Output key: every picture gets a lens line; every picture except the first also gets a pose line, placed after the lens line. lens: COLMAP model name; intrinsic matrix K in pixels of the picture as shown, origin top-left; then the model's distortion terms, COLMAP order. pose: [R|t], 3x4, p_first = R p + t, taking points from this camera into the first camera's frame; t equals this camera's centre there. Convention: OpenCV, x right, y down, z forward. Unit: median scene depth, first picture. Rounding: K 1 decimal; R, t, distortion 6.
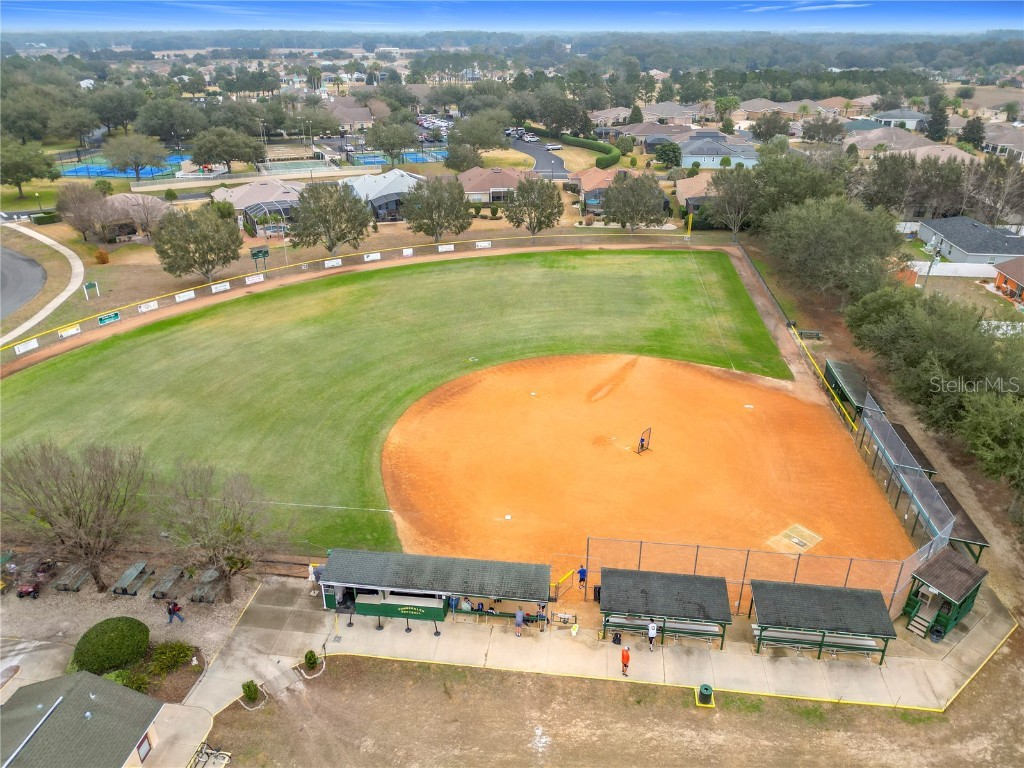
lens RADIAL K [[729.2, 0, 507.4], [0, 729.2, 384.3], [0, 0, 1]] dist [0.038552, -0.045619]
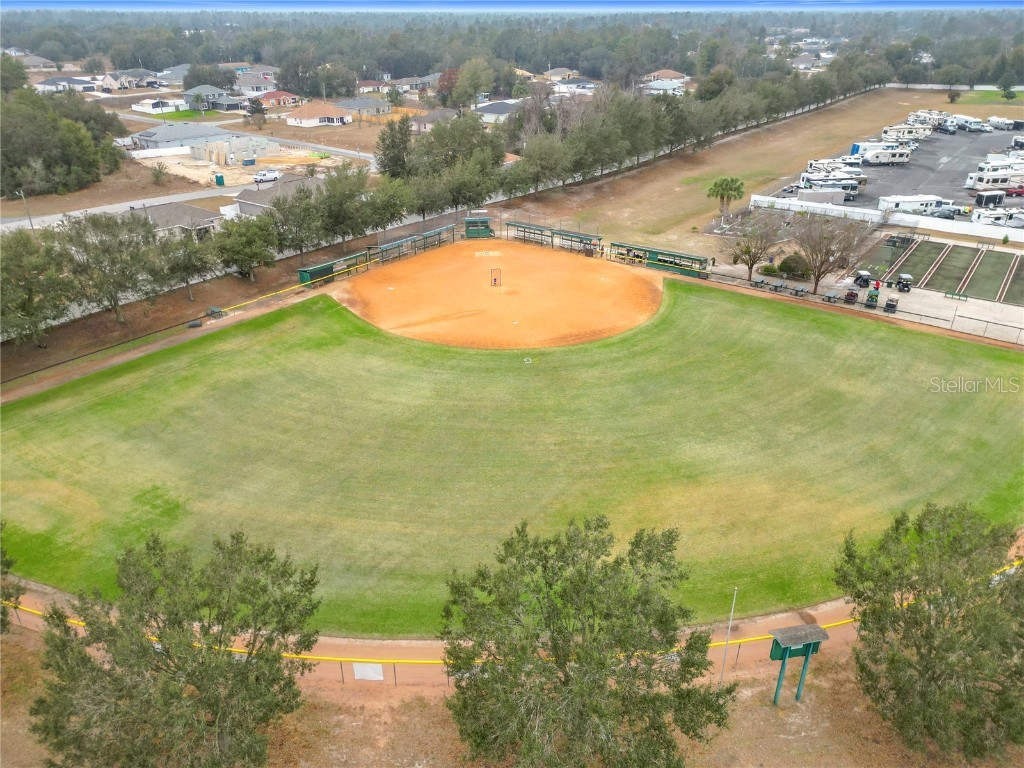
lens RADIAL K [[729.2, 0, 507.4], [0, 729.2, 384.3], [0, 0, 1]] dist [0.038552, -0.045619]
pose [[-0.867785, -0.220854, 0.445166, -0.416964], [0.218912, 0.634316, 0.741432, -0.667320], [-0.446124, 0.740856, -0.502102, 1.385189]]
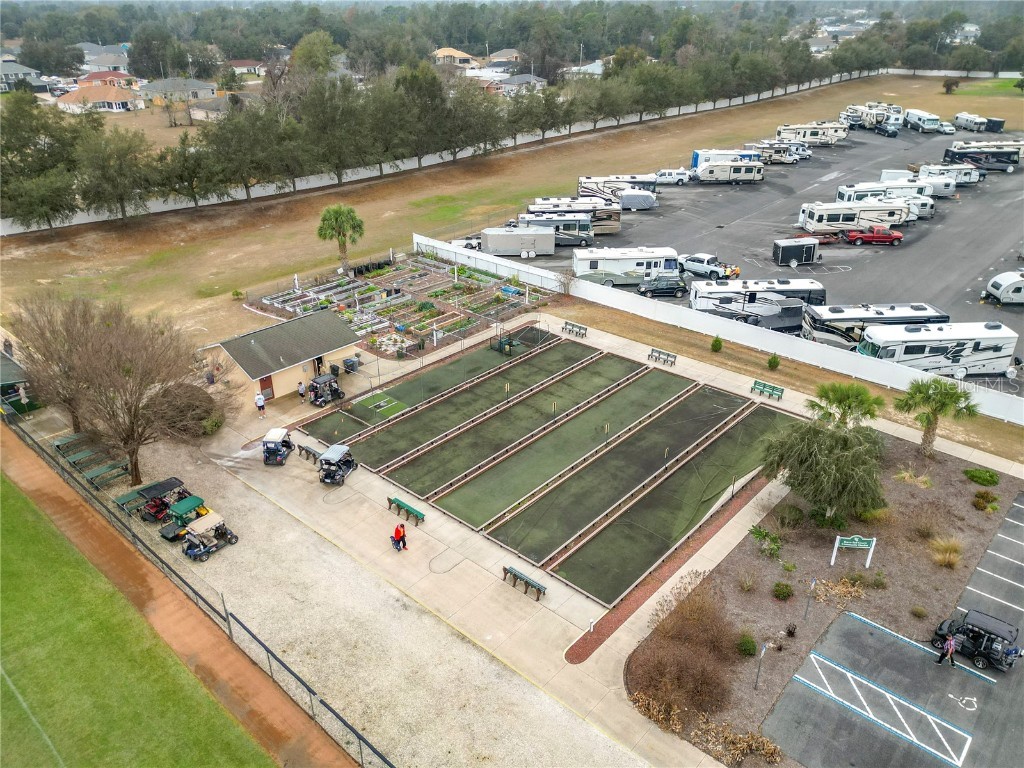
lens RADIAL K [[762.3, 0, 525.9], [0, 762.3, 382.3], [0, 0, 1]] dist [0.074262, -0.086171]
pose [[-0.825431, -0.249039, 0.506600, -0.772480], [0.246409, 0.648461, 0.720265, -0.211806], [-0.507884, 0.719360, -0.473894, 0.606483]]
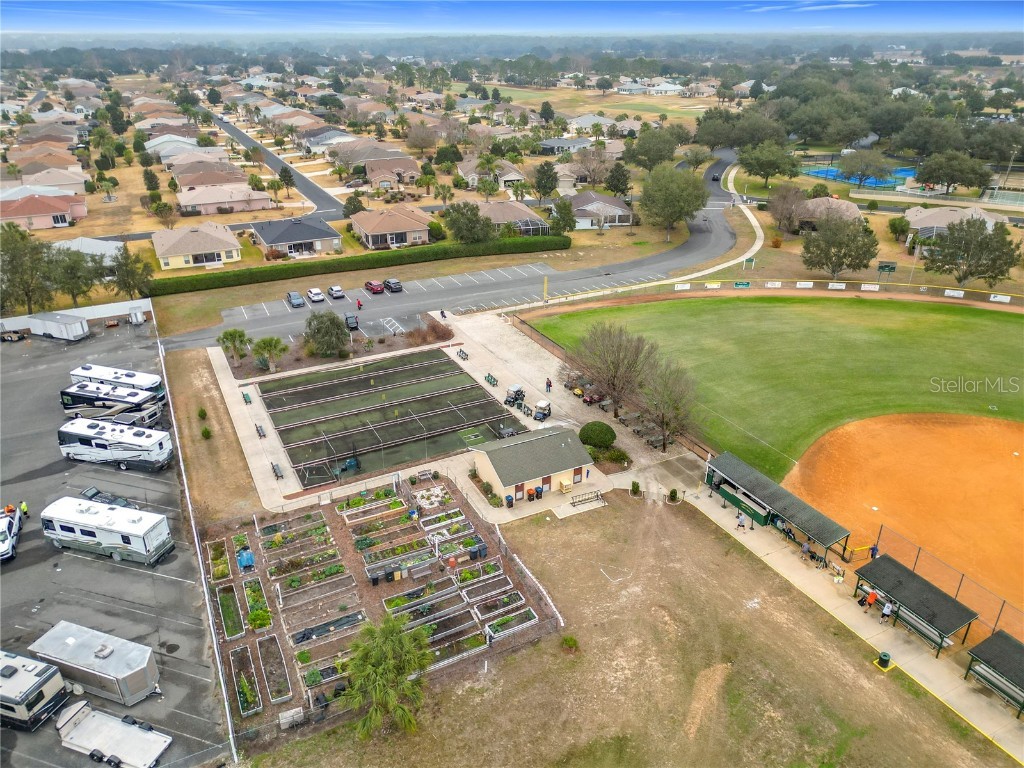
lens RADIAL K [[729.2, 0, 507.4], [0, 729.2, 384.3], [0, 0, 1]] dist [0.038552, -0.045619]
pose [[0.554336, 0.357384, -0.751657, 0.312378], [-0.356733, 0.917977, 0.173378, 0.000136], [0.751966, 0.172031, 0.636358, -0.167159]]
